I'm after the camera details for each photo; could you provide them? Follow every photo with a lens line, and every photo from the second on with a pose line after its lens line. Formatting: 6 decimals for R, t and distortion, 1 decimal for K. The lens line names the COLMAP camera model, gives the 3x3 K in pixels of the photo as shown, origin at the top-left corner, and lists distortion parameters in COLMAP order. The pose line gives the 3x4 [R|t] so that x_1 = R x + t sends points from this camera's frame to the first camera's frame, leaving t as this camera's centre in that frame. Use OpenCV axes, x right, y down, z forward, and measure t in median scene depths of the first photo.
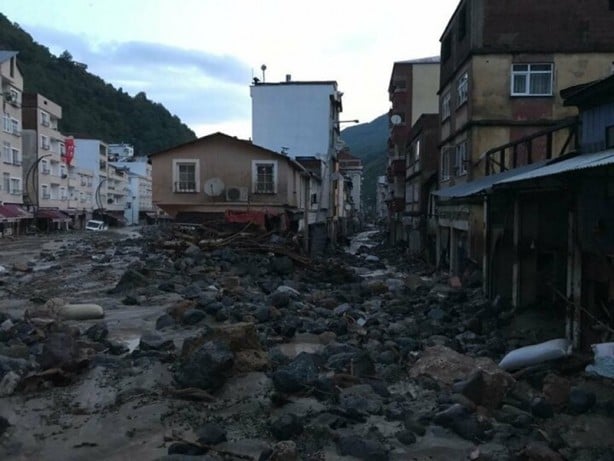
lens RADIAL K [[495.9, 0, 302.8], [0, 495.9, 235.1], [0, 0, 1]] dist [0.025449, -0.028674]
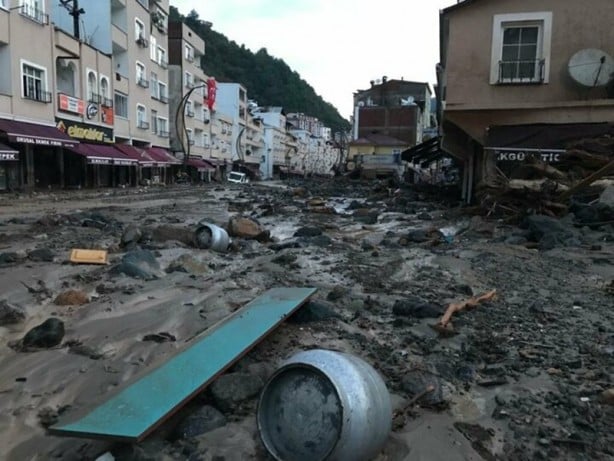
lens RADIAL K [[495.9, 0, 303.8], [0, 495.9, 233.0], [0, 0, 1]] dist [0.025449, -0.028674]
pose [[0.975556, 0.034060, -0.217093, -0.099146], [-0.017145, 0.996701, 0.079330, 0.007821], [0.219079, -0.073669, 0.972922, 0.139121]]
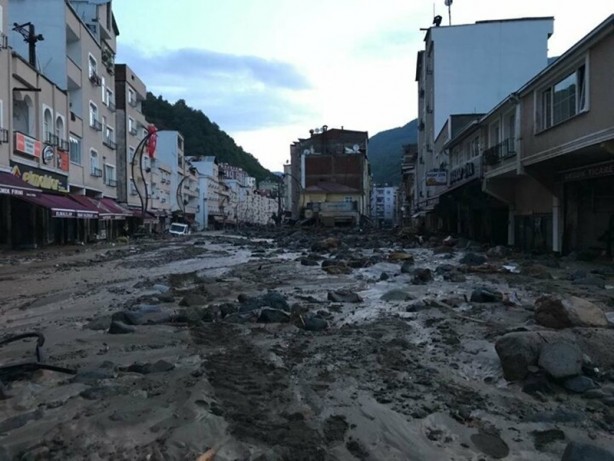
lens RADIAL K [[495.9, 0, 308.5], [0, 495.9, 231.3], [0, 0, 1]] dist [0.025449, -0.028674]
pose [[0.998673, -0.015220, -0.049193, -0.160687], [0.014144, 0.999655, -0.022143, 0.006084], [0.049513, 0.021418, 0.998544, 0.172855]]
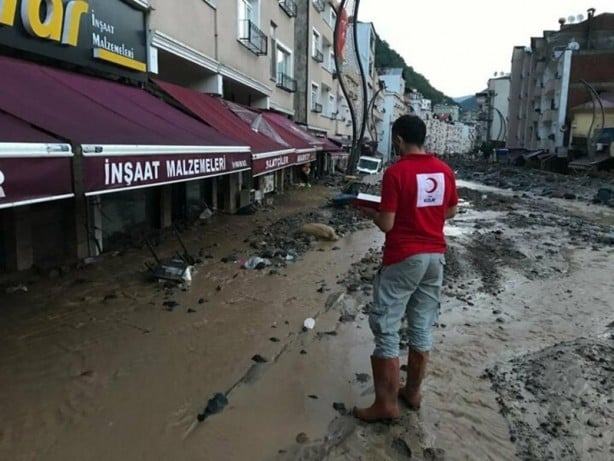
lens RADIAL K [[495.9, 0, 306.4], [0, 495.9, 227.4], [0, 0, 1]] dist [0.025449, -0.028674]
pose [[0.932382, 0.067822, -0.355055, -0.280942], [-0.027373, 0.992668, 0.117733, -0.013775], [0.360437, -0.100053, 0.927402, 0.430182]]
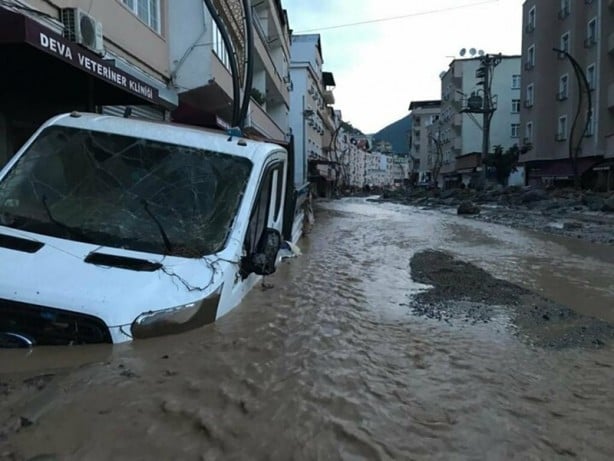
lens RADIAL K [[495.9, 0, 306.2], [0, 495.9, 230.7], [0, 0, 1]] dist [0.025449, -0.028674]
pose [[0.982030, 0.003314, -0.188697, -0.402593], [0.005497, 0.998919, 0.046154, -0.018731], [0.188646, -0.046362, 0.980950, 0.975724]]
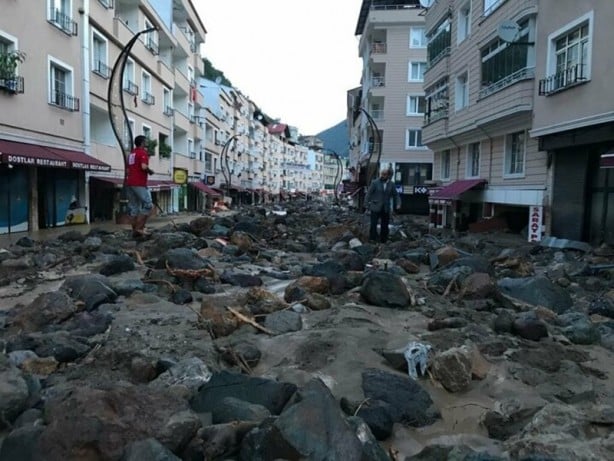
lens RADIAL K [[495.9, 0, 308.9], [0, 495.9, 230.9], [0, 0, 1]] dist [0.025449, -0.028674]
pose [[0.998665, 0.021708, -0.046871, -0.411328], [-0.020141, 0.999230, 0.033661, -0.050254], [0.047565, -0.032672, 0.998334, 1.765683]]
